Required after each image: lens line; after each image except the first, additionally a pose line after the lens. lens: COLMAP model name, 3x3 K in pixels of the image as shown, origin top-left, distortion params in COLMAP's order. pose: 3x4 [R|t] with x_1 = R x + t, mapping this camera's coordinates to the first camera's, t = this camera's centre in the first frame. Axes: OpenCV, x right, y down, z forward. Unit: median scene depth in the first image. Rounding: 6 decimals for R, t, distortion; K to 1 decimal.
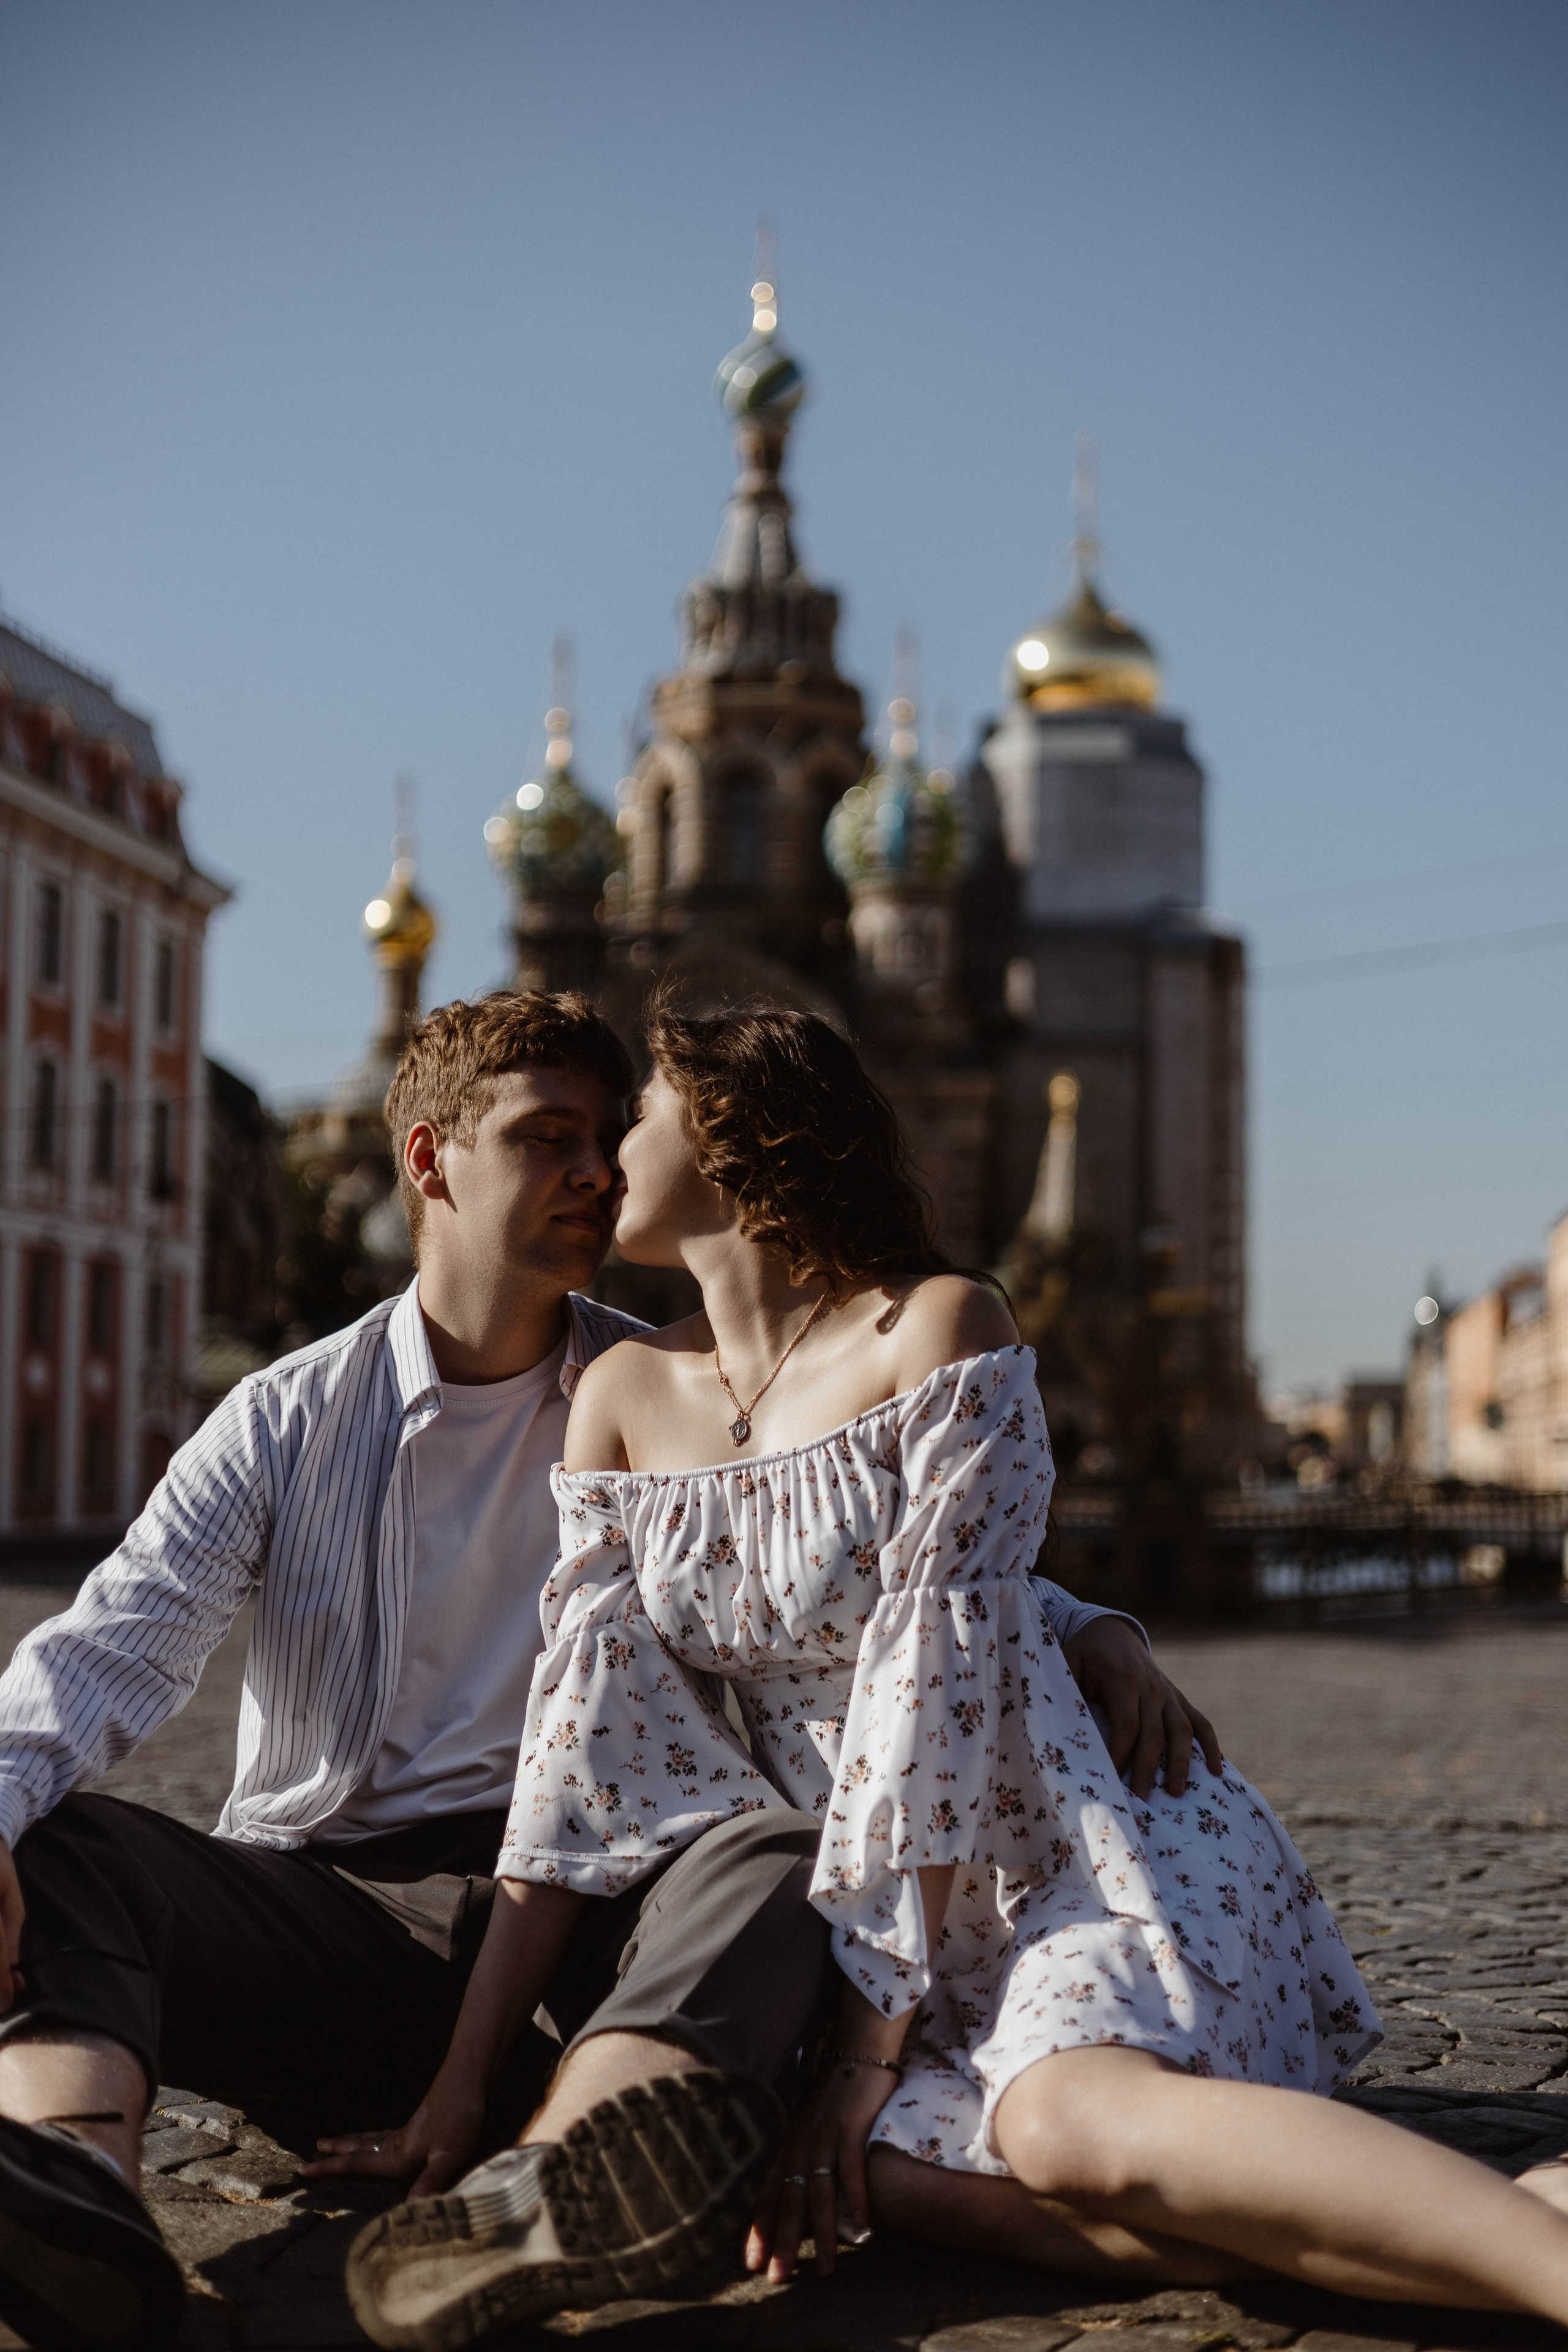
lens RADIAL K [[3276.6, 0, 782.7], [0, 3276.6, 1168.3], [0, 0, 1]] dist [0.014838, 0.005368]
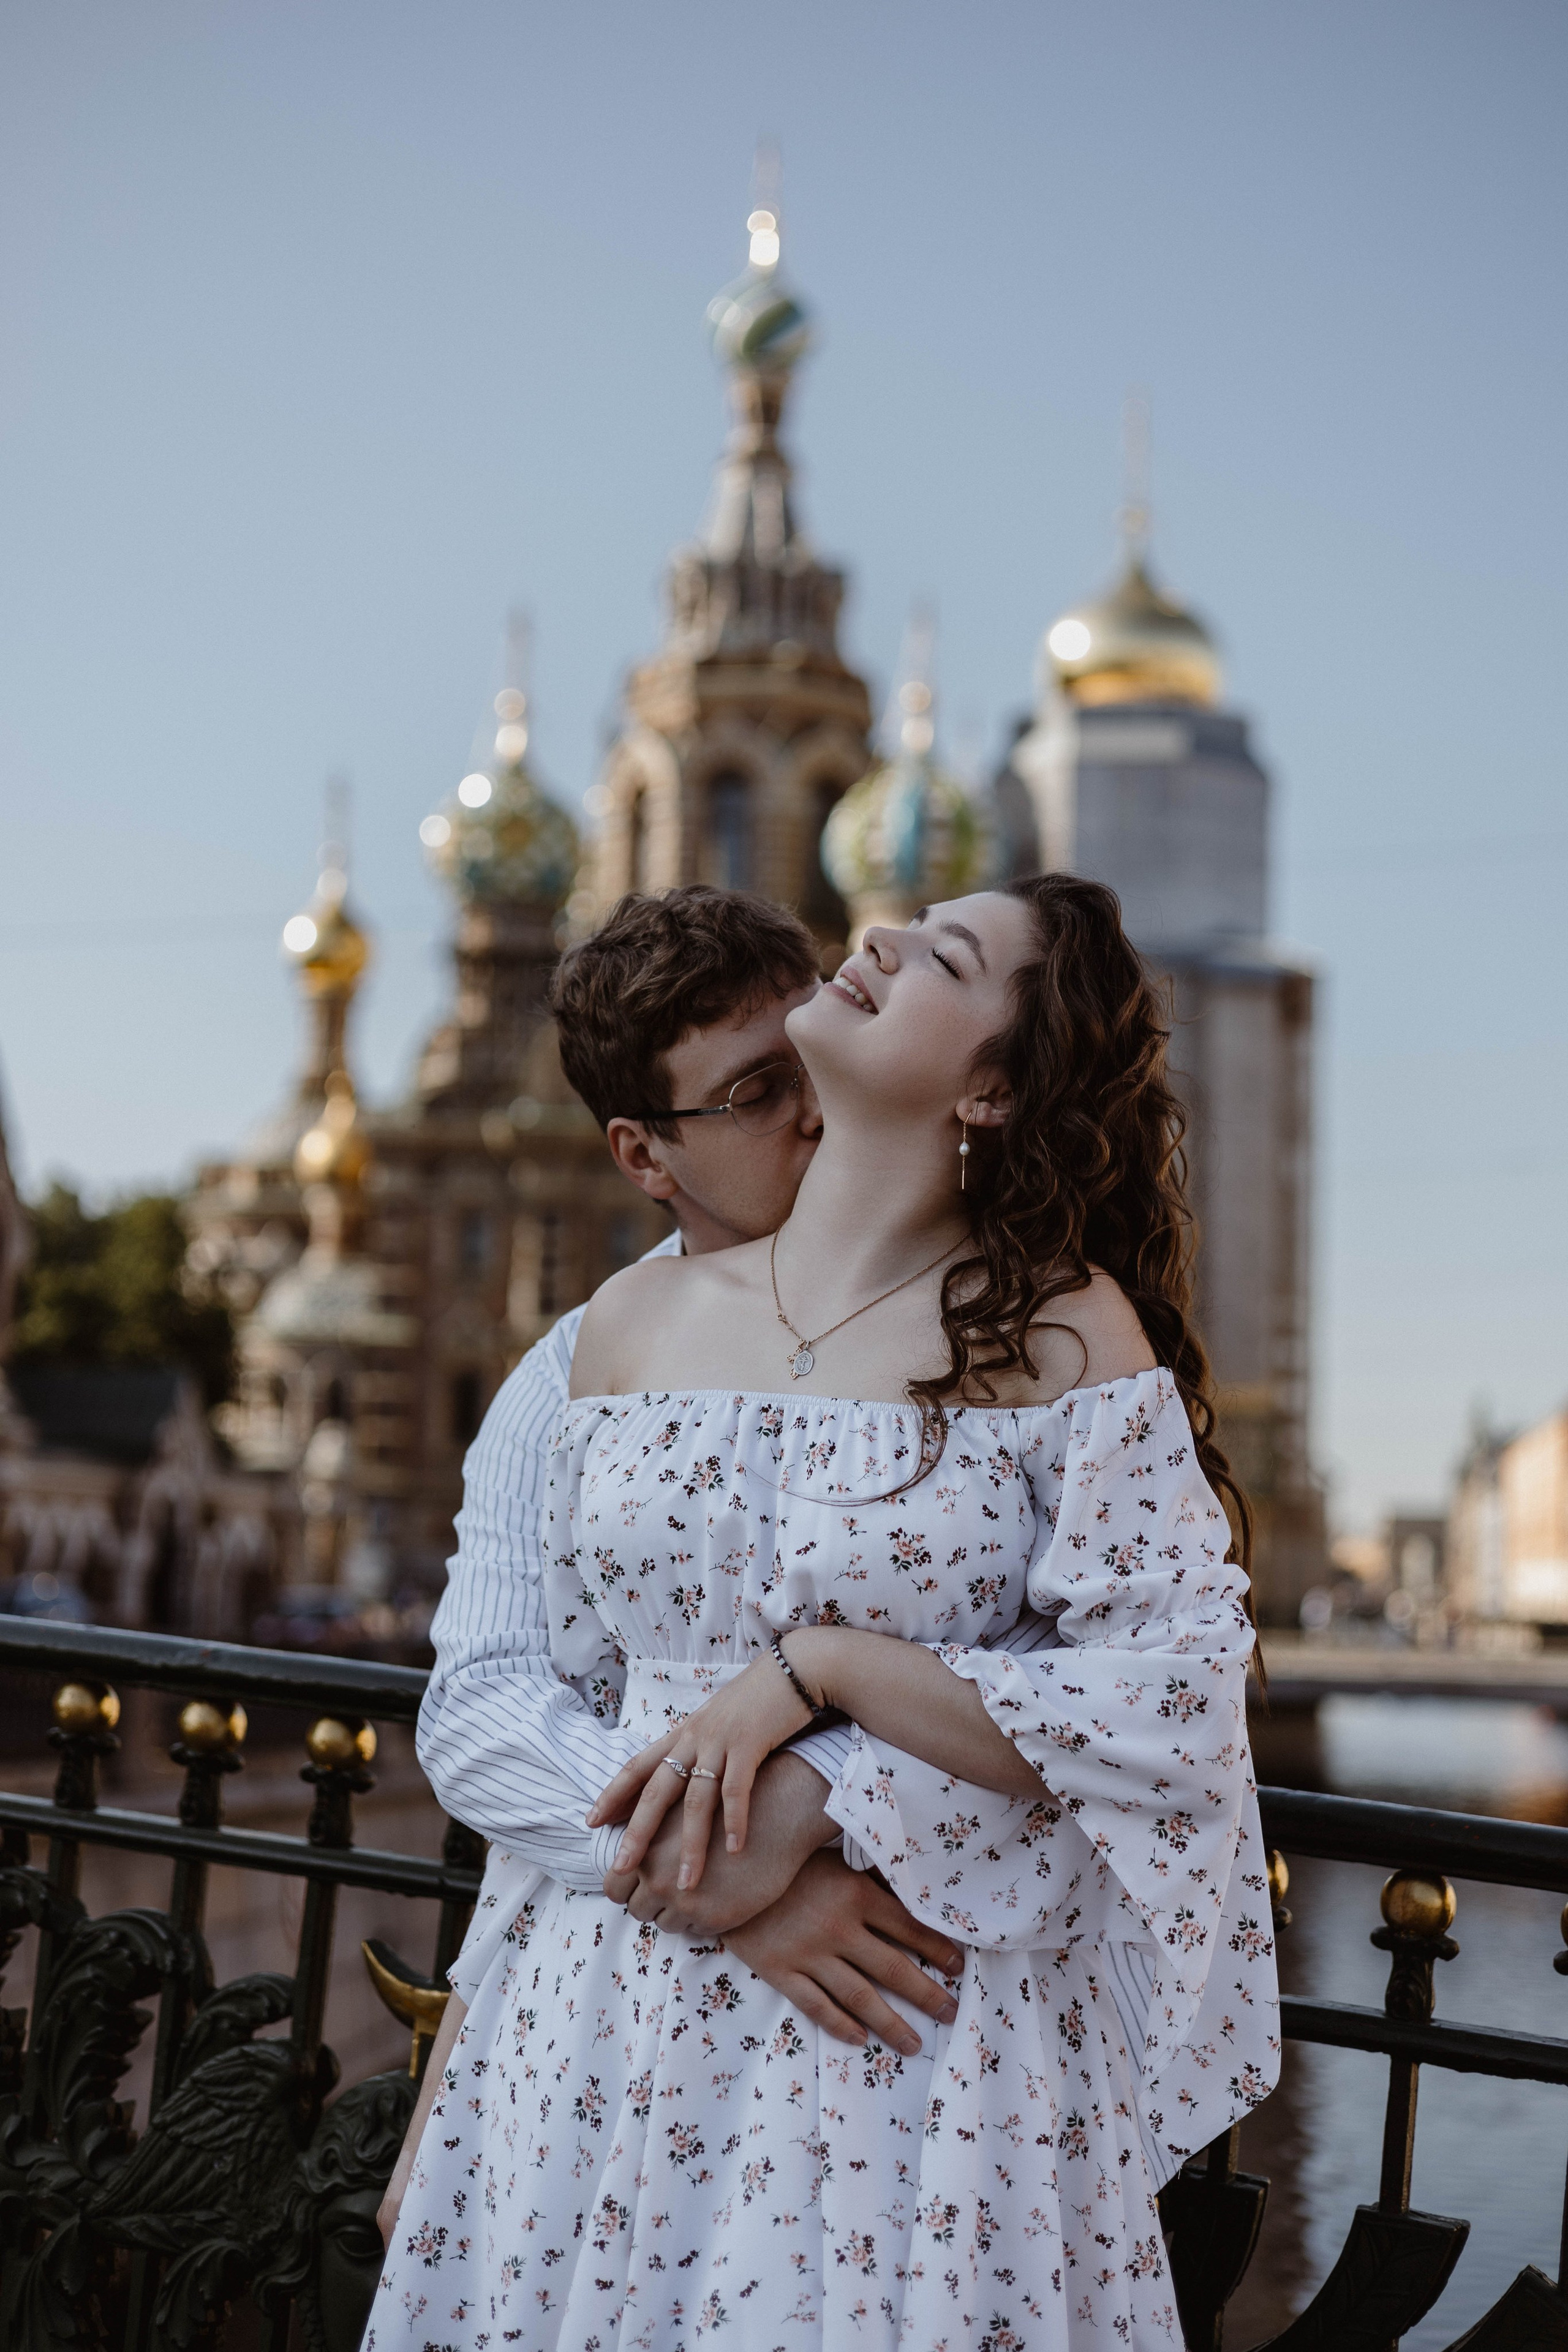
lens RADIAL K [[3262.6, 0, 870.0], [0, 3262.6, 1172.8], [0, 0, 1]] dist [-0.000635, -0.000893]
pose [[0.999763, 0.014983, 0.015770, 0.012423], [-0.014358, 0.999135, -0.039037, 0.015887], [-0.016341, 0.038801, 0.999113, 0.156080]]
